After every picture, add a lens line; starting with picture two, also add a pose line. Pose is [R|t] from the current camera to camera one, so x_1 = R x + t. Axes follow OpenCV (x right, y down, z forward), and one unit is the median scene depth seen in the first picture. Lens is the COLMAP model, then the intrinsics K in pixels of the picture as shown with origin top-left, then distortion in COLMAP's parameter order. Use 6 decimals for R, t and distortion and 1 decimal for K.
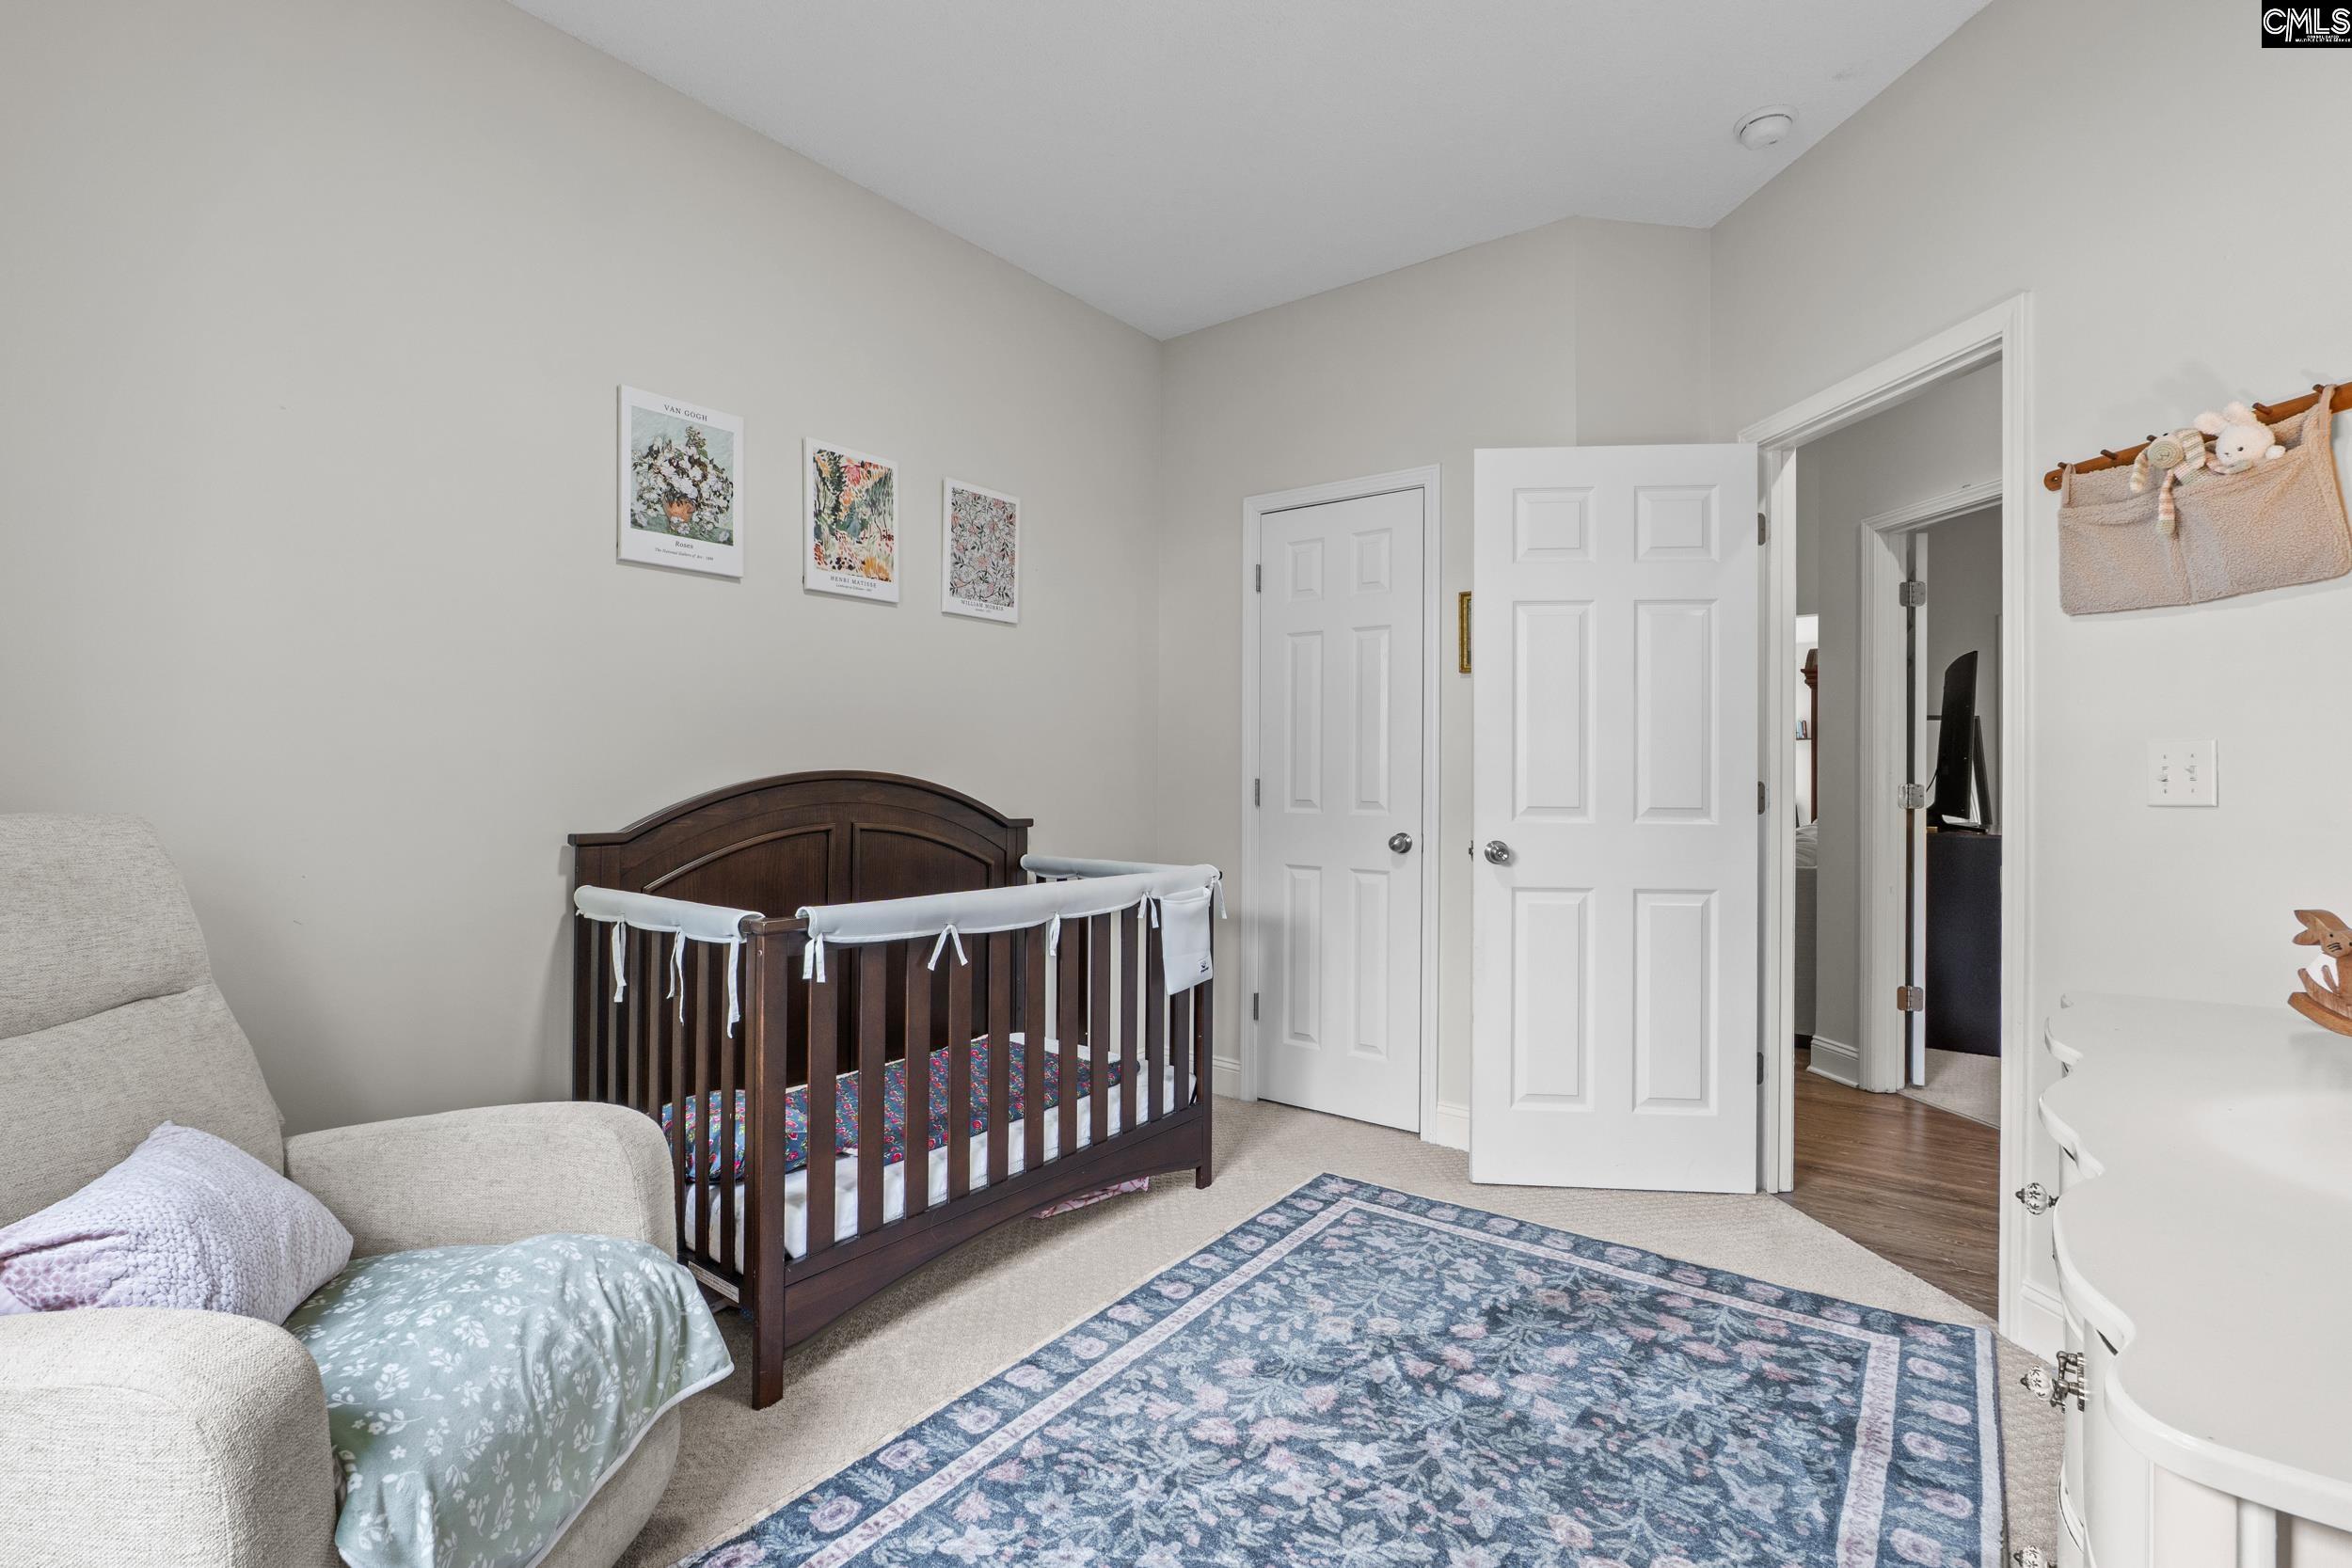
lens RADIAL K [[1055.3, 0, 1170.7], [0, 1055.3, 774.5], [0, 0, 1]] dist [-0.001304, 0.000083]
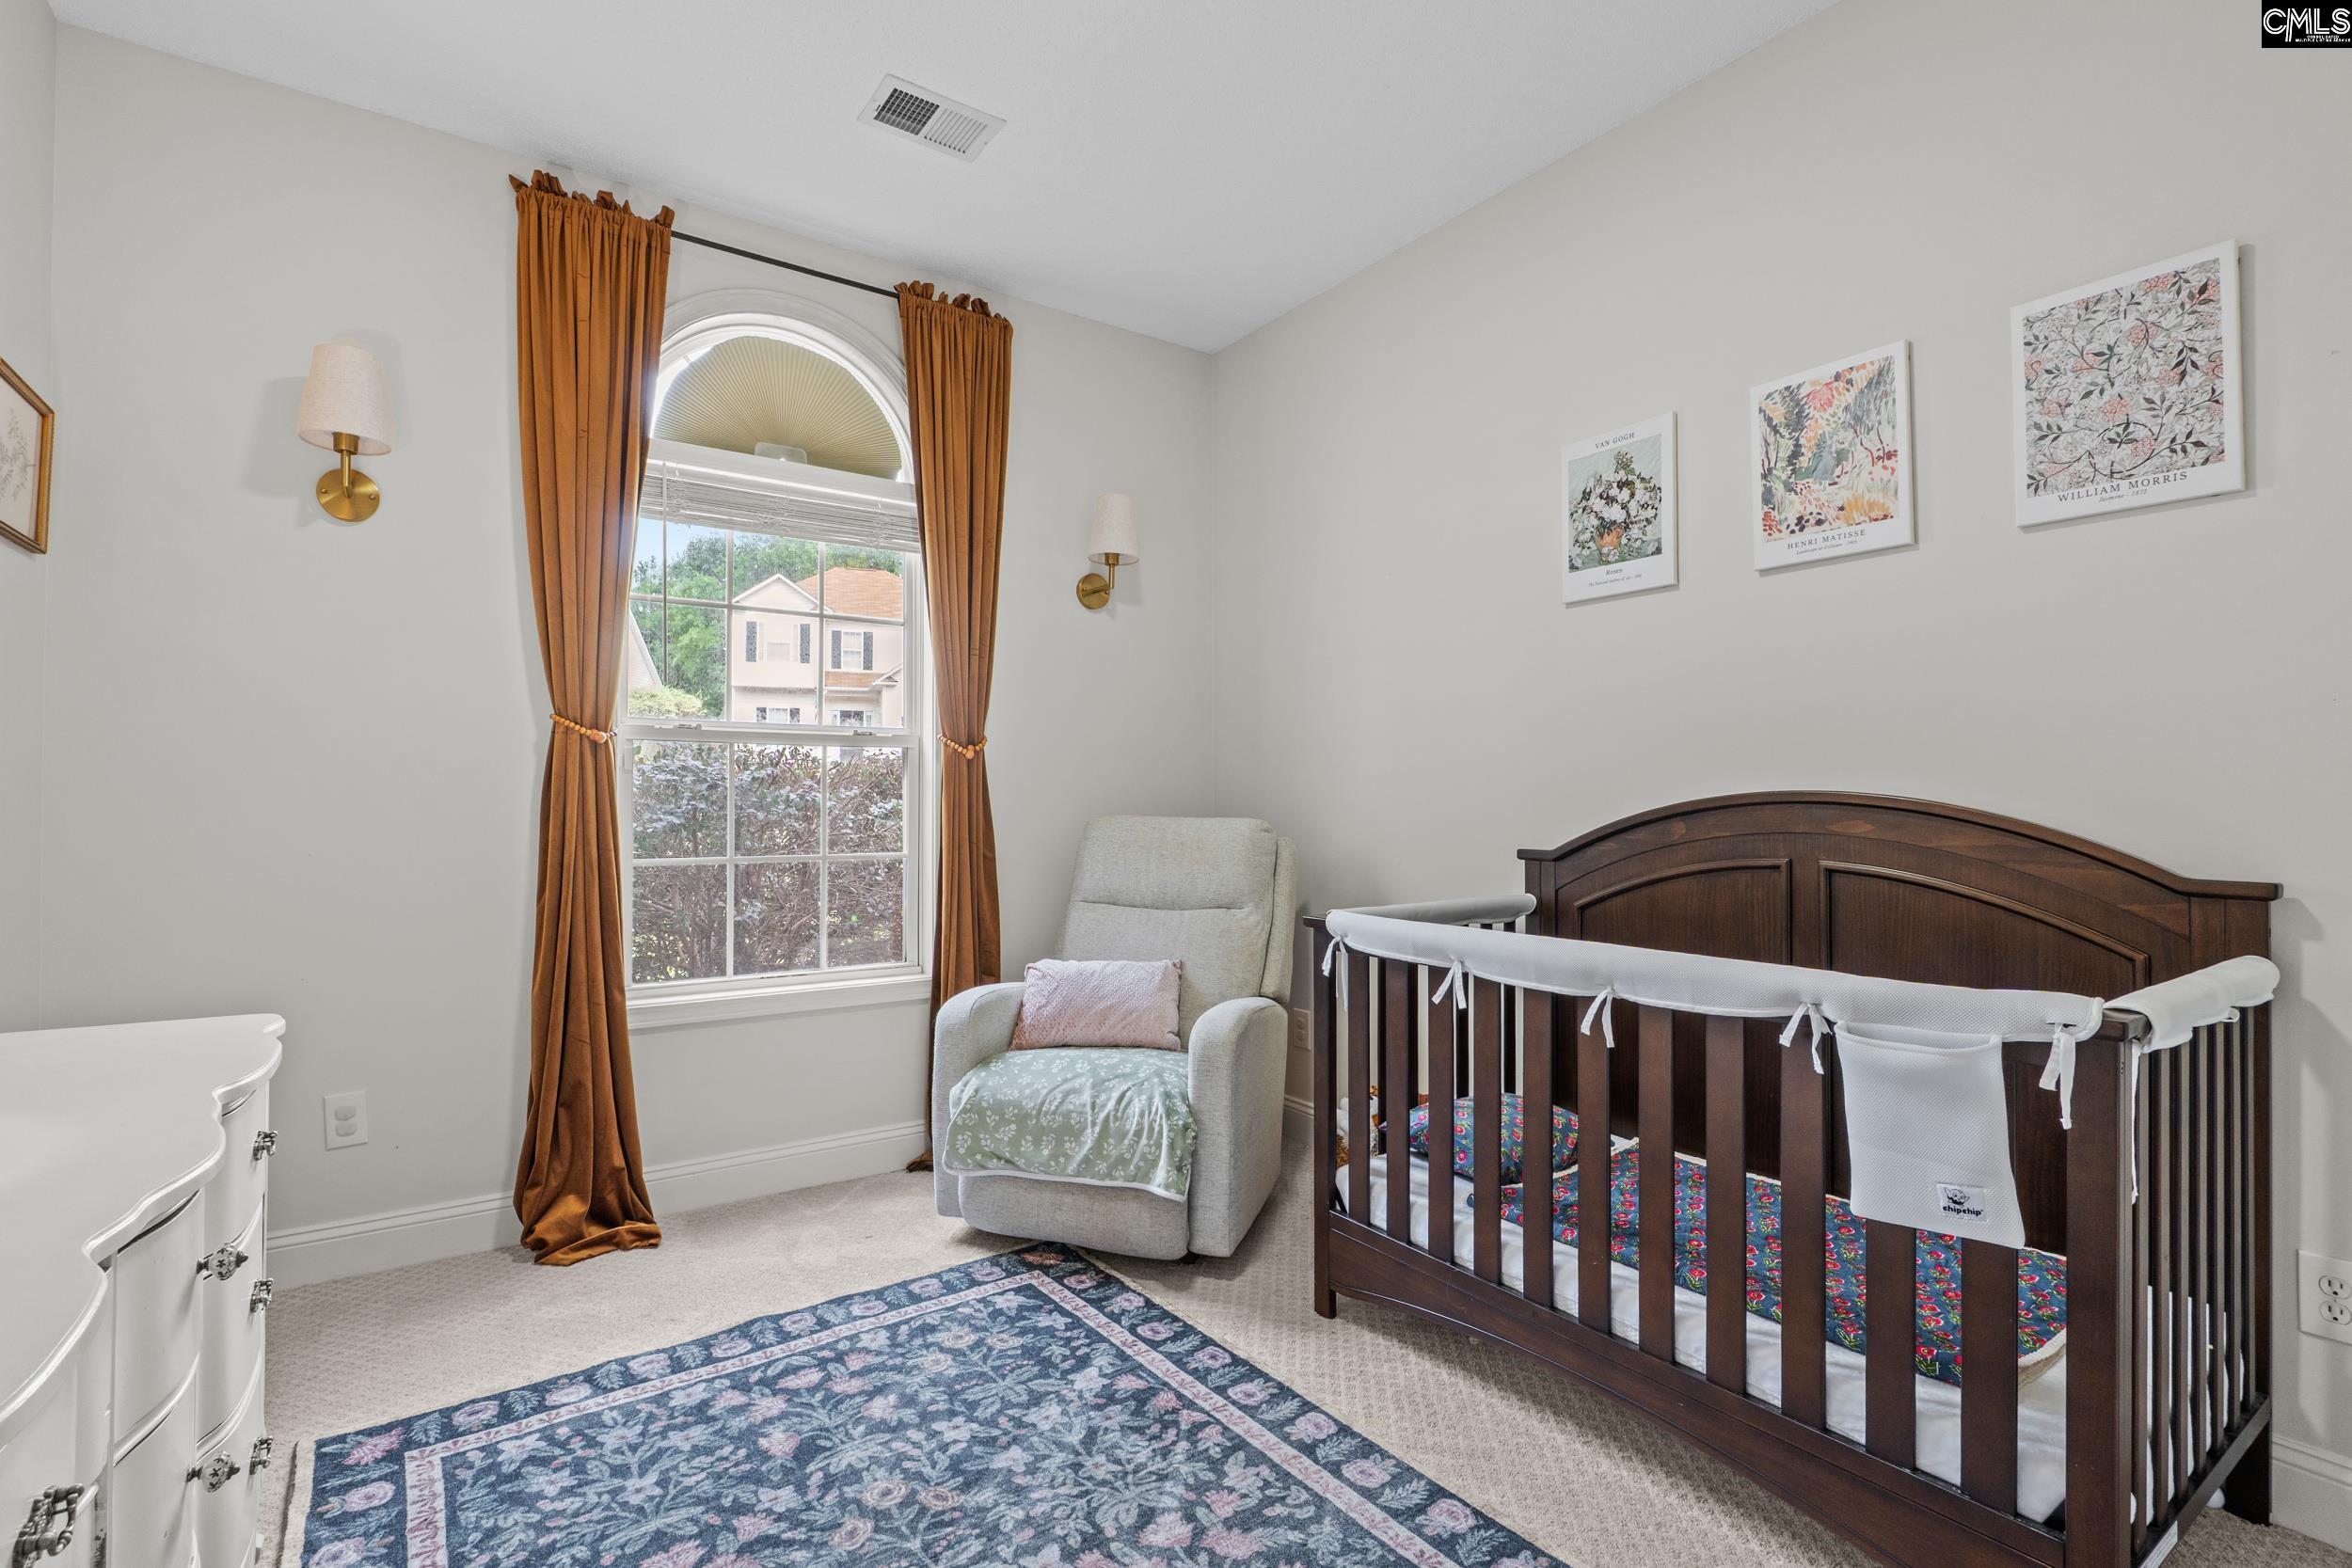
lens RADIAL K [[1091.1, 0, 1169.1], [0, 1091.1, 776.0], [0, 0, 1]] dist [0.018552, -0.000337]
pose [[-0.289066, -0.025909, -0.956959, 0.657263], [0.000829, 0.999627, -0.027315, 0.007527], [0.957309, -0.008689, -0.288936, 0.882705]]
